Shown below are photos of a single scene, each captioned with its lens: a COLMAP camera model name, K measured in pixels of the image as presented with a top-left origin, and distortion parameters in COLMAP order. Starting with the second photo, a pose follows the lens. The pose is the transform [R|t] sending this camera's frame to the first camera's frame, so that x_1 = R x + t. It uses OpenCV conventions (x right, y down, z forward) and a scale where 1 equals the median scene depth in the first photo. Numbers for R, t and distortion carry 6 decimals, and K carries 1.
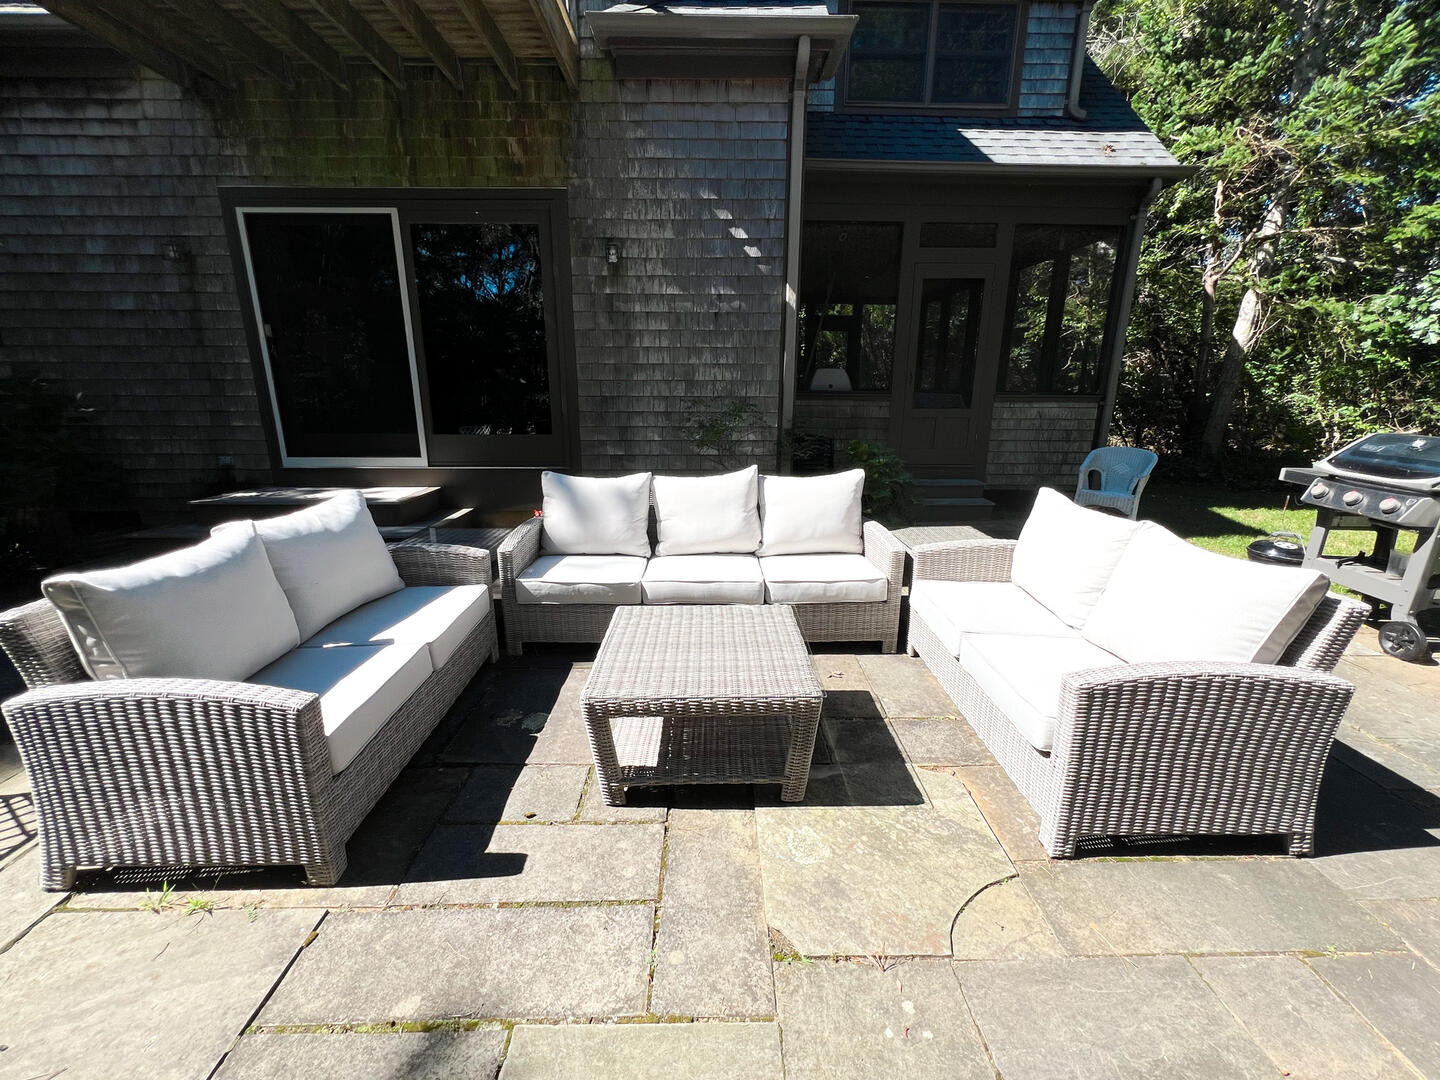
lens RADIAL K [[586.8, 0, 718.5], [0, 586.8, 548.9], [0, 0, 1]] dist [-0.003217, 0.000011]
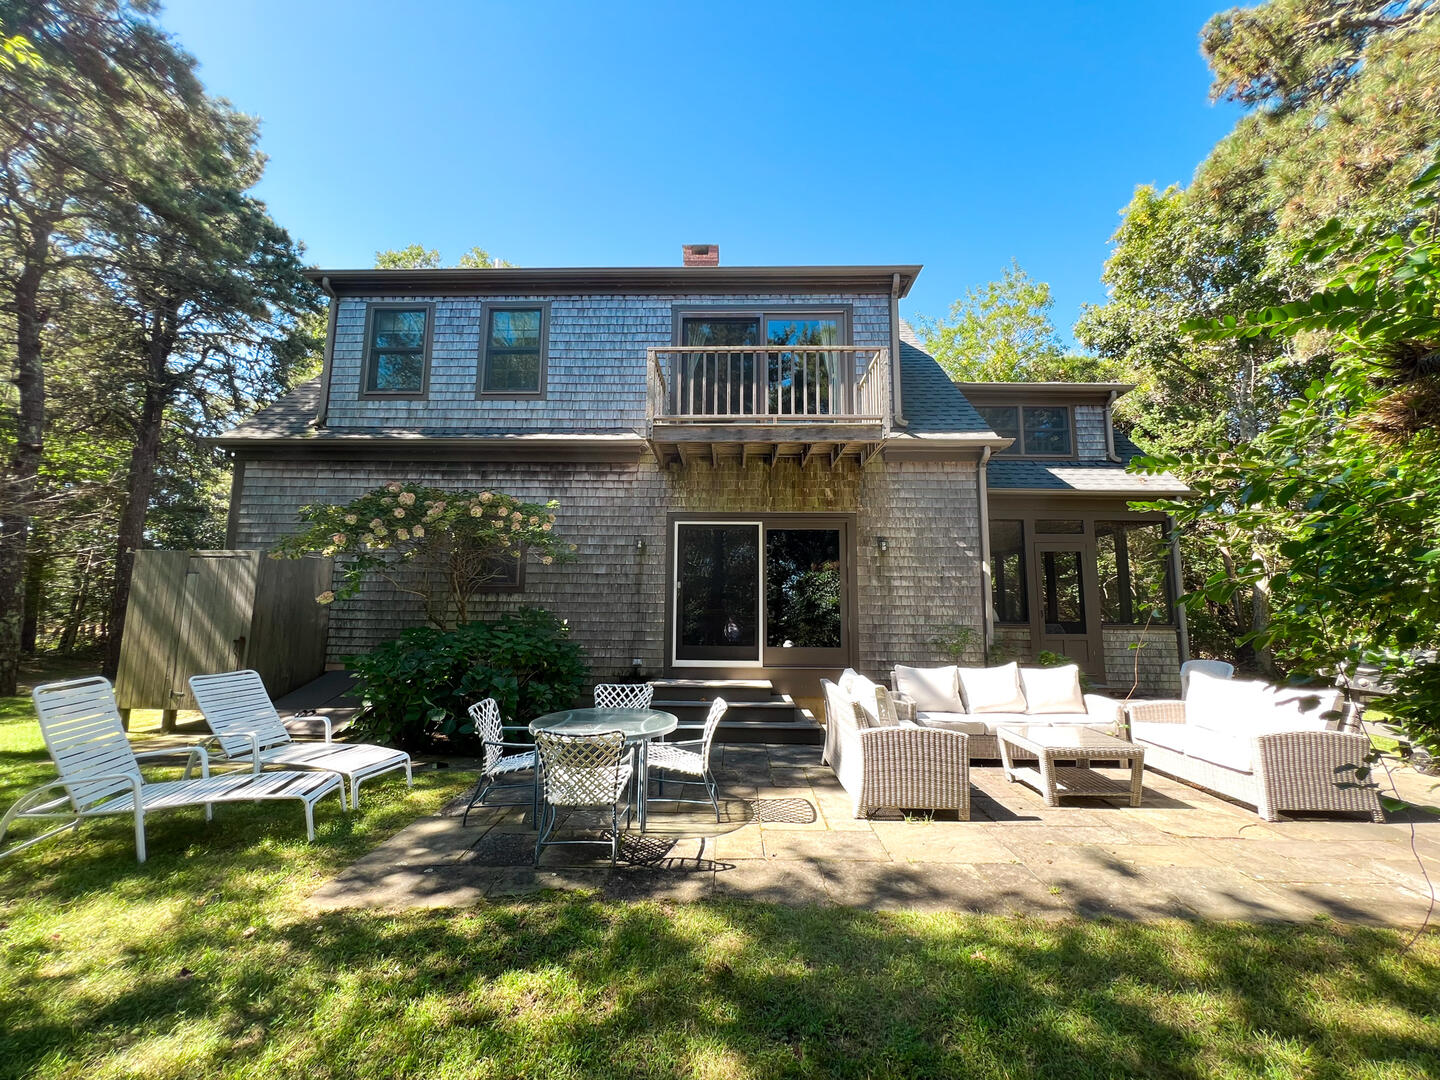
lens RADIAL K [[586.8, 0, 719.9], [0, 586.8, 544.3], [0, 0, 1]] dist [-0.003217, 0.000011]
pose [[0.999359, 0.002126, -0.035746, -0.609344], [-0.015562, 0.924835, -0.380049, 0.172400], [0.032251, 0.380362, 0.924275, -0.650348]]
